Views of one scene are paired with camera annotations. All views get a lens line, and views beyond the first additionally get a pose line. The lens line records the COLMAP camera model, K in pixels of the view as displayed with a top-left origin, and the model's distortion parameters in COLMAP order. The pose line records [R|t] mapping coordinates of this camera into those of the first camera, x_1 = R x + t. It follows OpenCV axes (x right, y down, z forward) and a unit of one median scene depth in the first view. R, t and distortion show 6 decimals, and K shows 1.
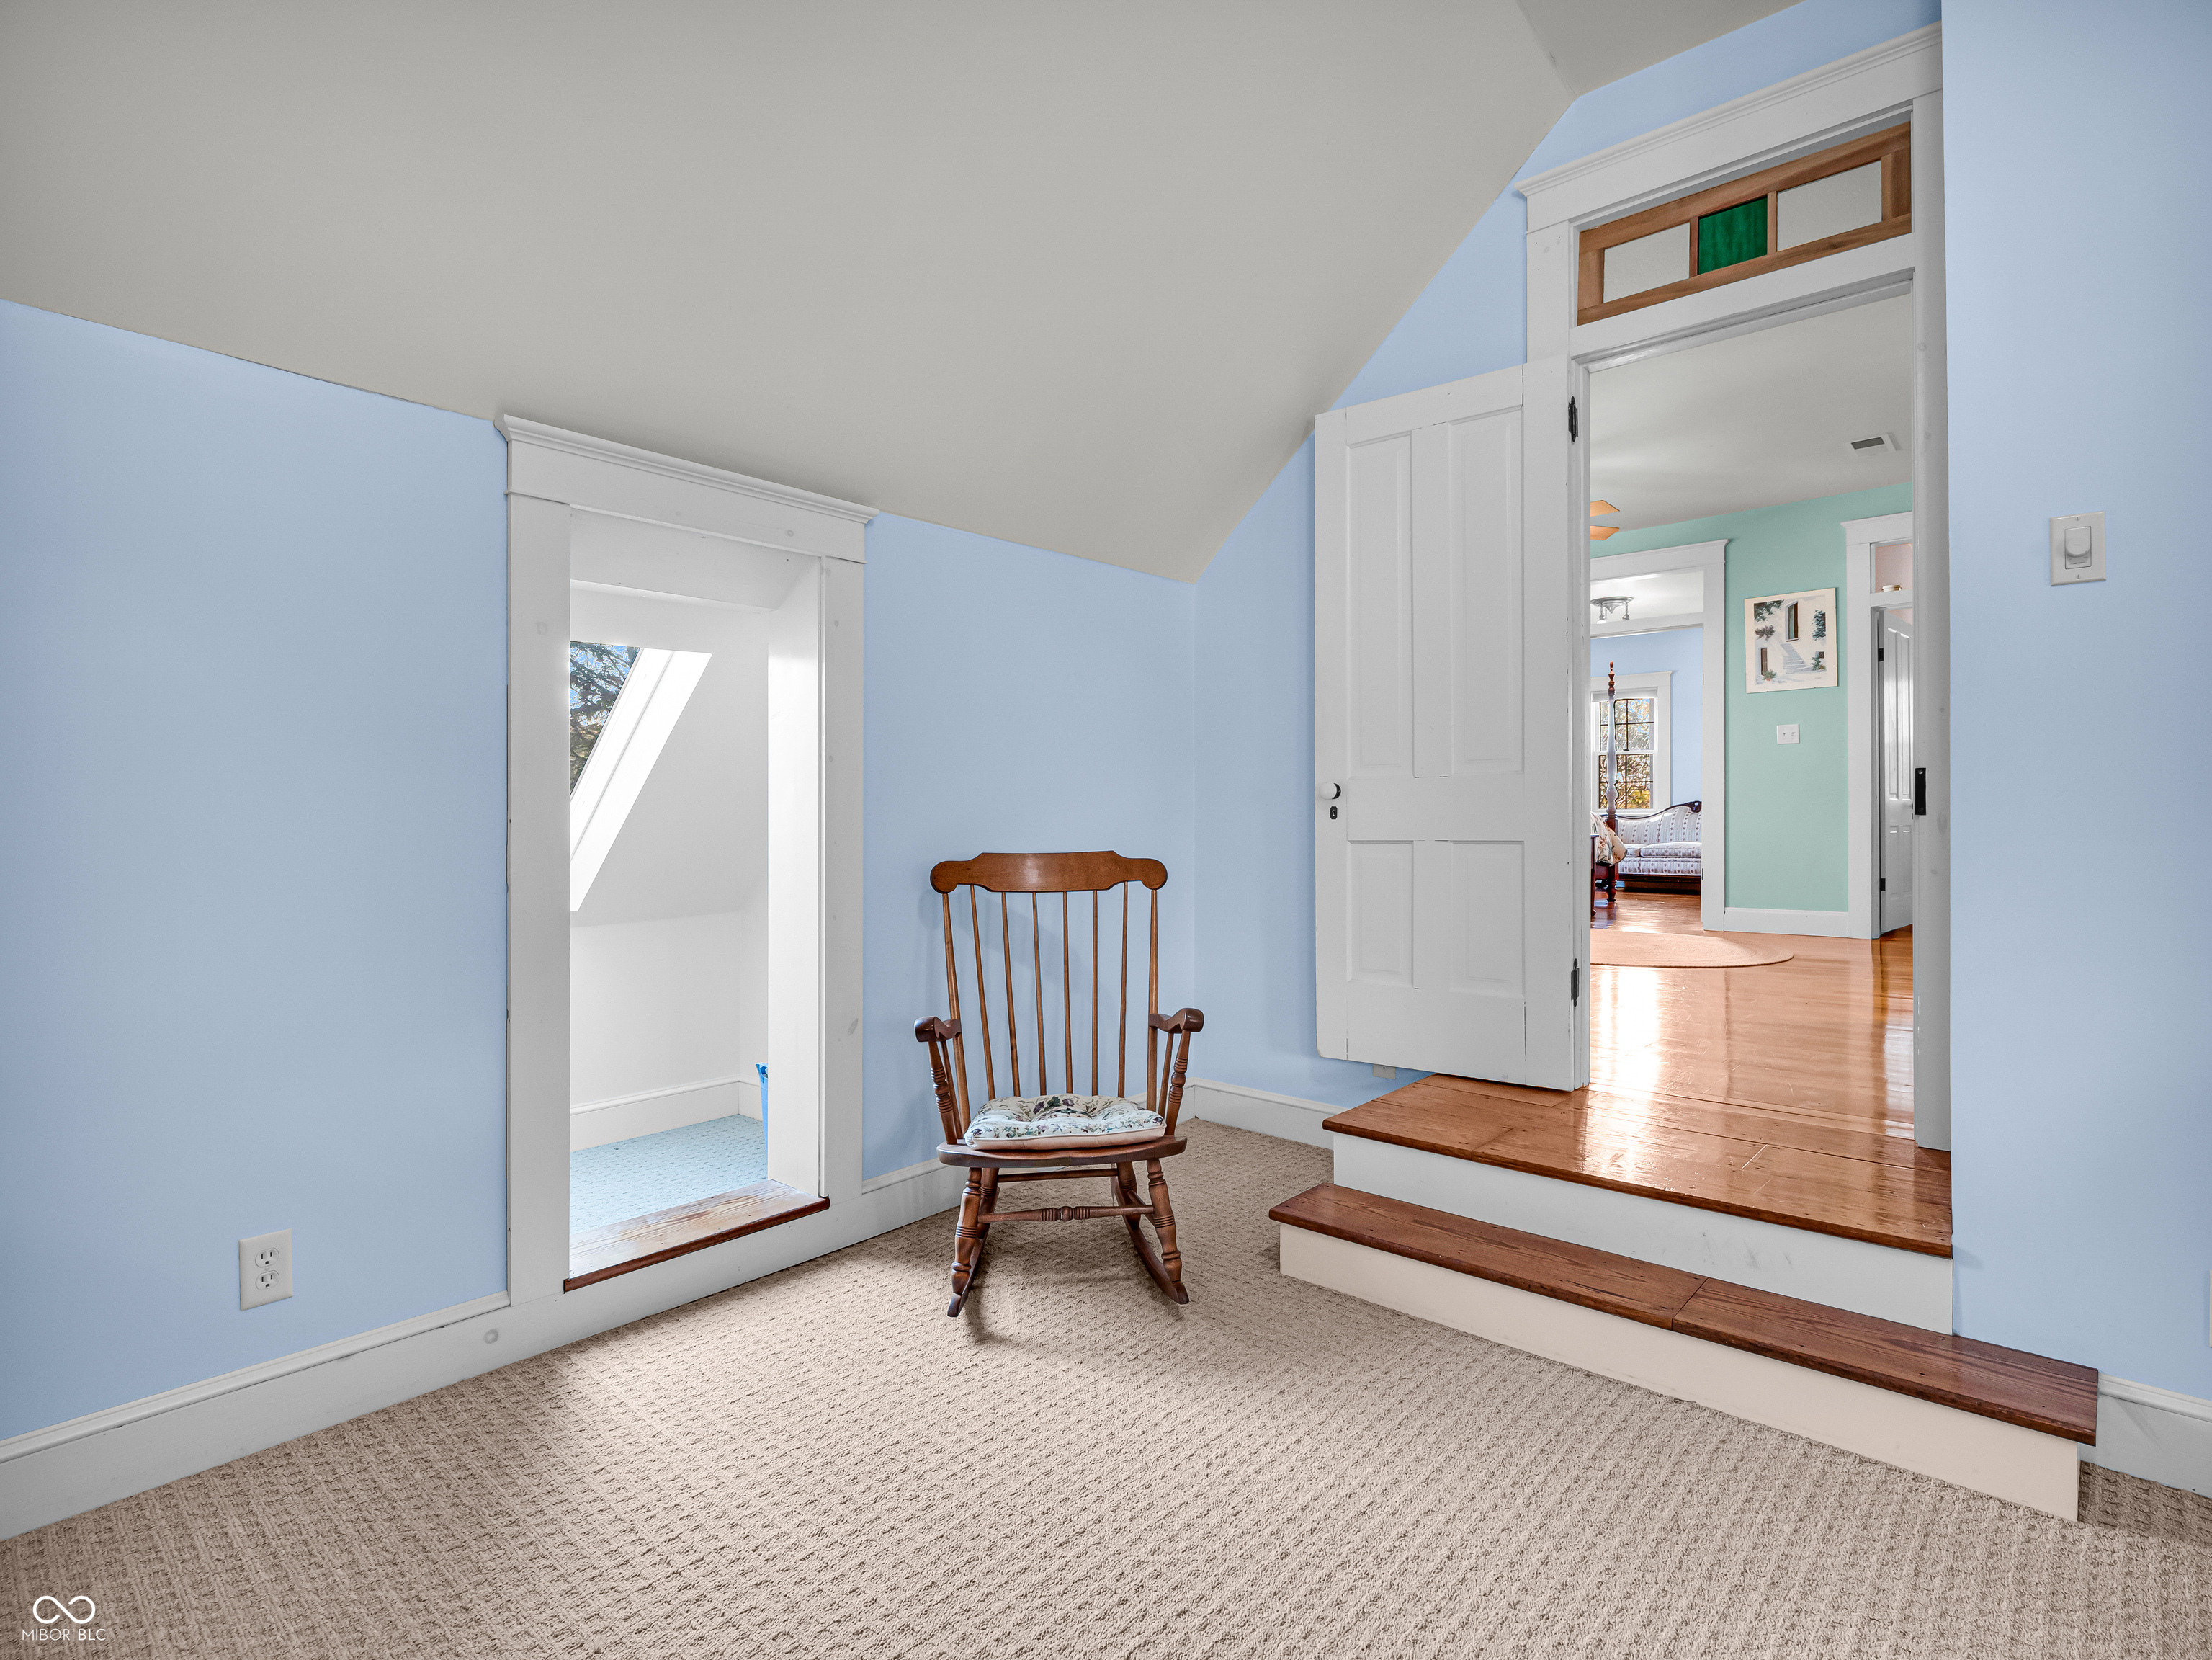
lens RADIAL K [[1132.1, 0, 1101.8], [0, 1132.1, 821.3], [0, 0, 1]] dist [-0.000495, 0.000551]
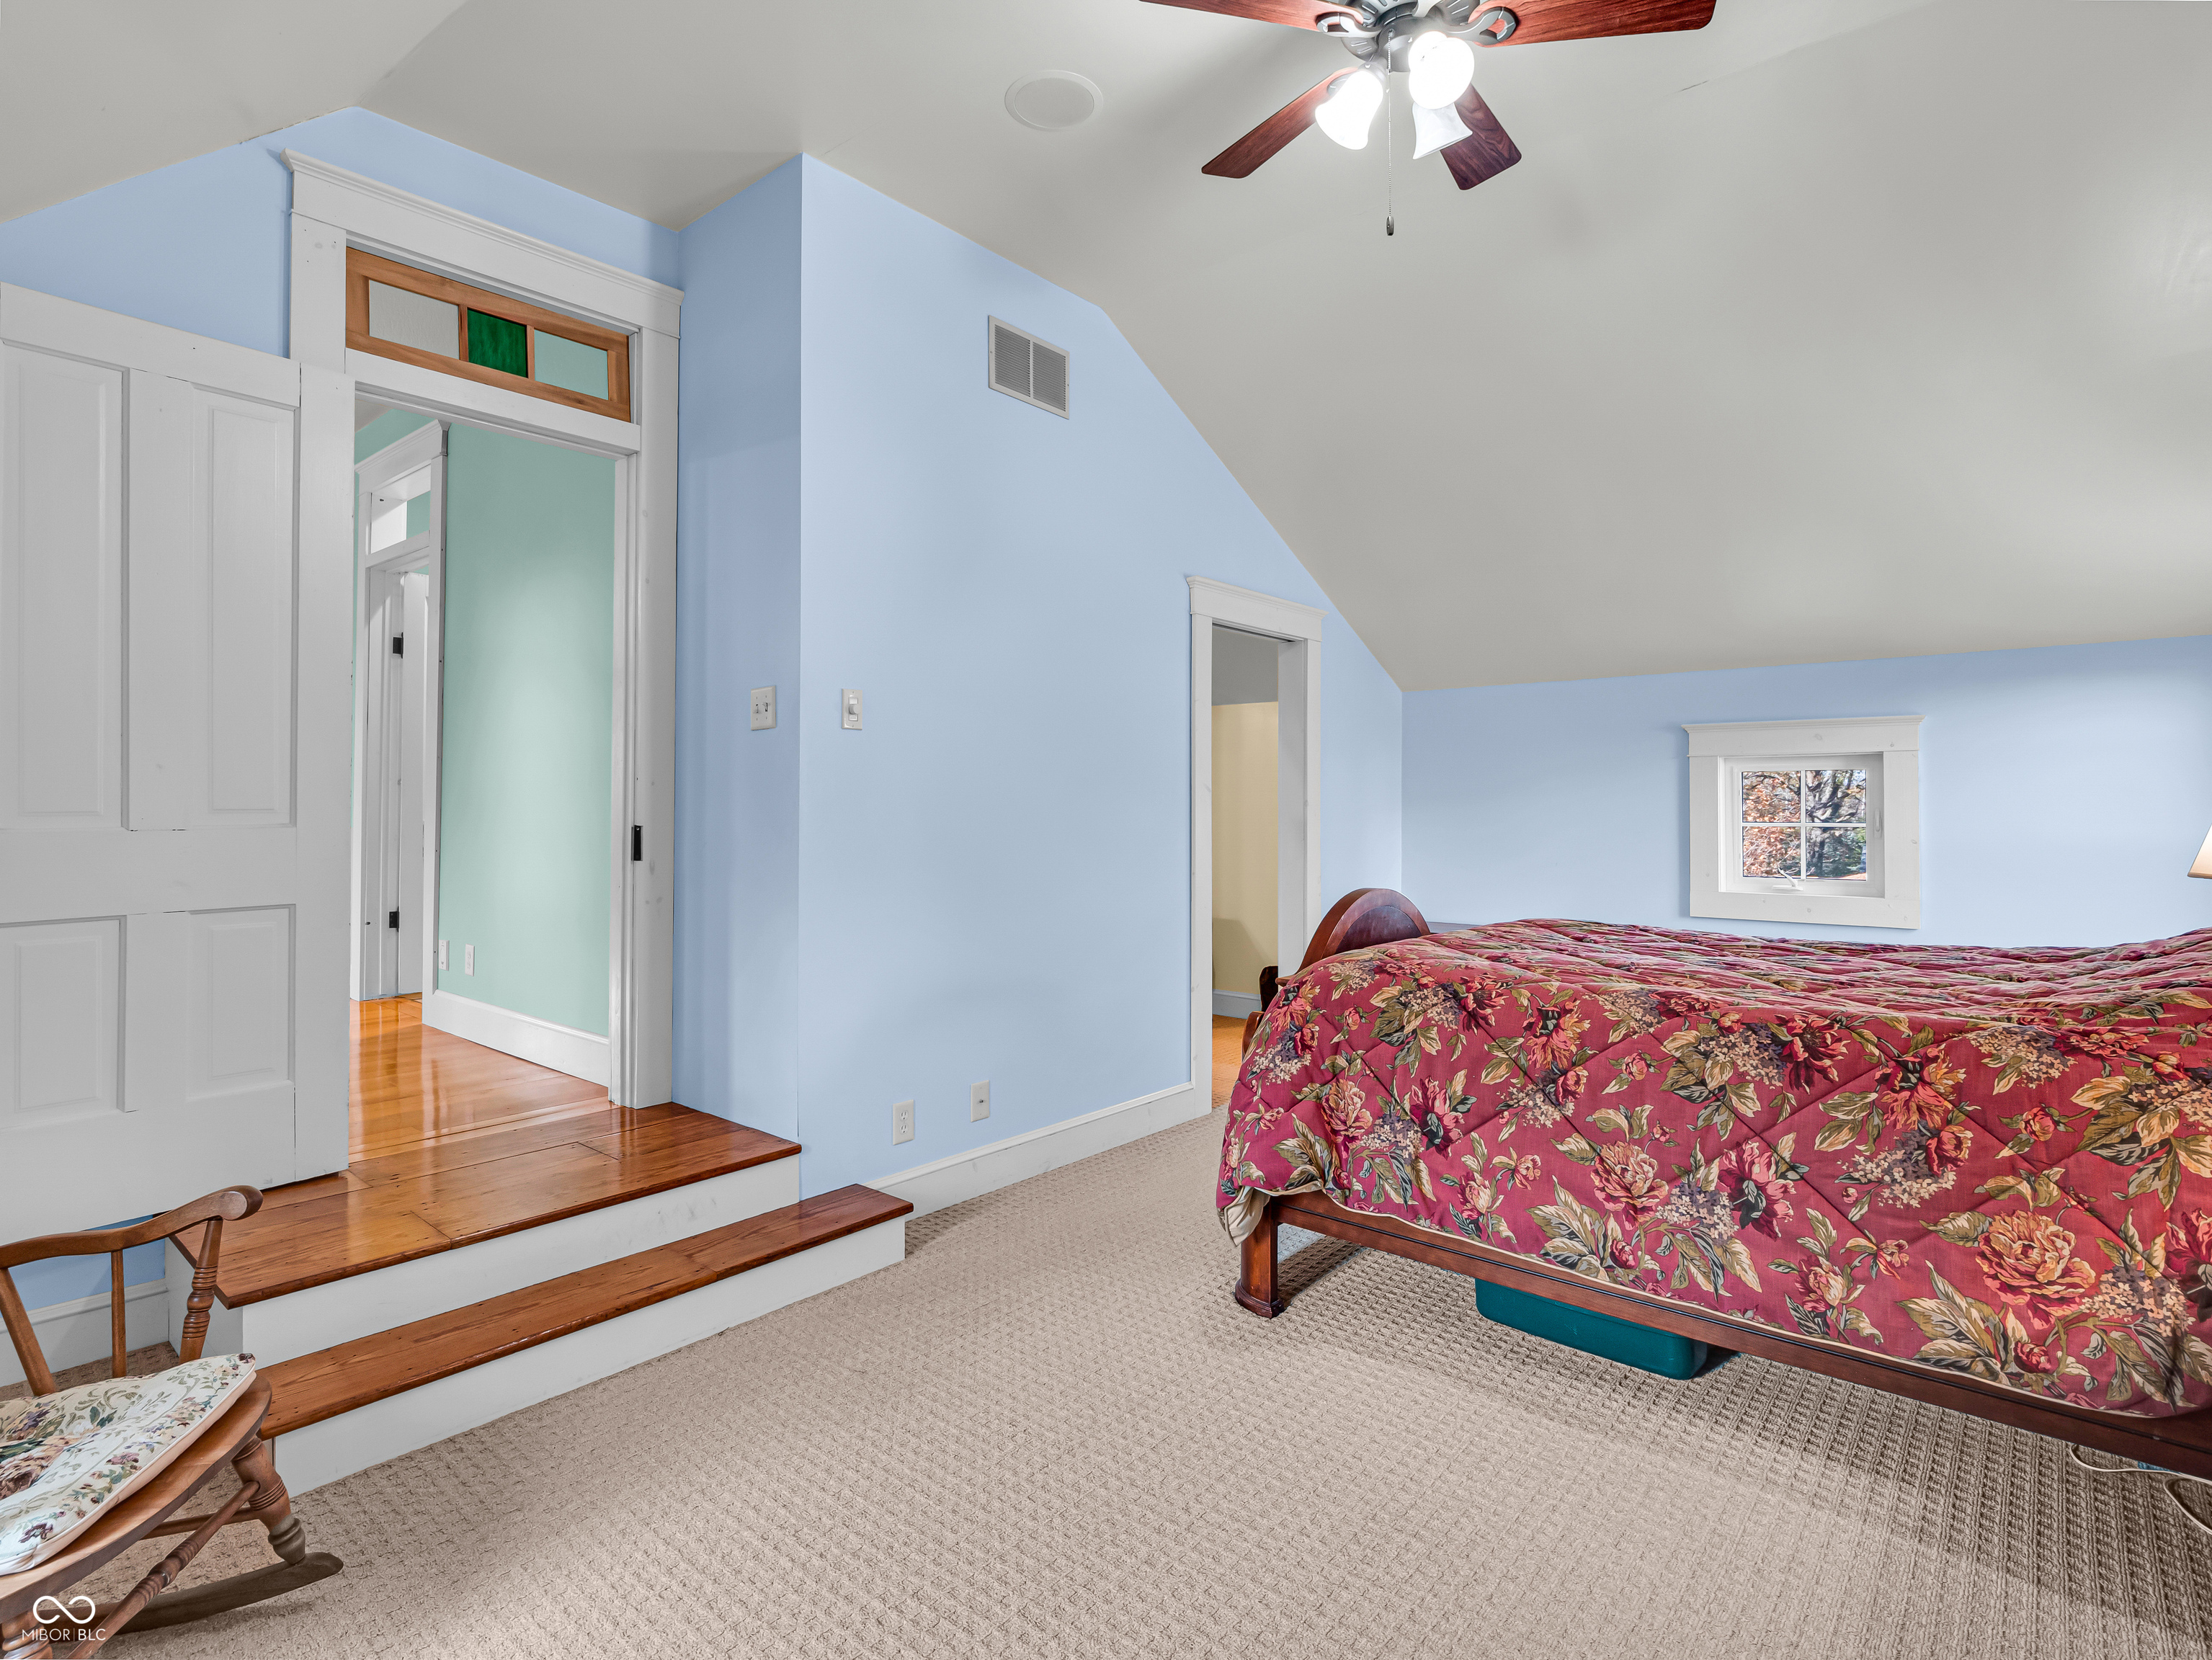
lens RADIAL K [[1131.9, 0, 1108.2], [0, 1131.9, 816.4], [0, 0, 1]] dist [-0.000495, 0.000551]
pose [[-0.019477, -0.007241, 0.999784, -0.627498], [0.007886, 0.999942, 0.007396, -0.063500], [-0.999779, 0.008029, -0.019418, 0.472509]]
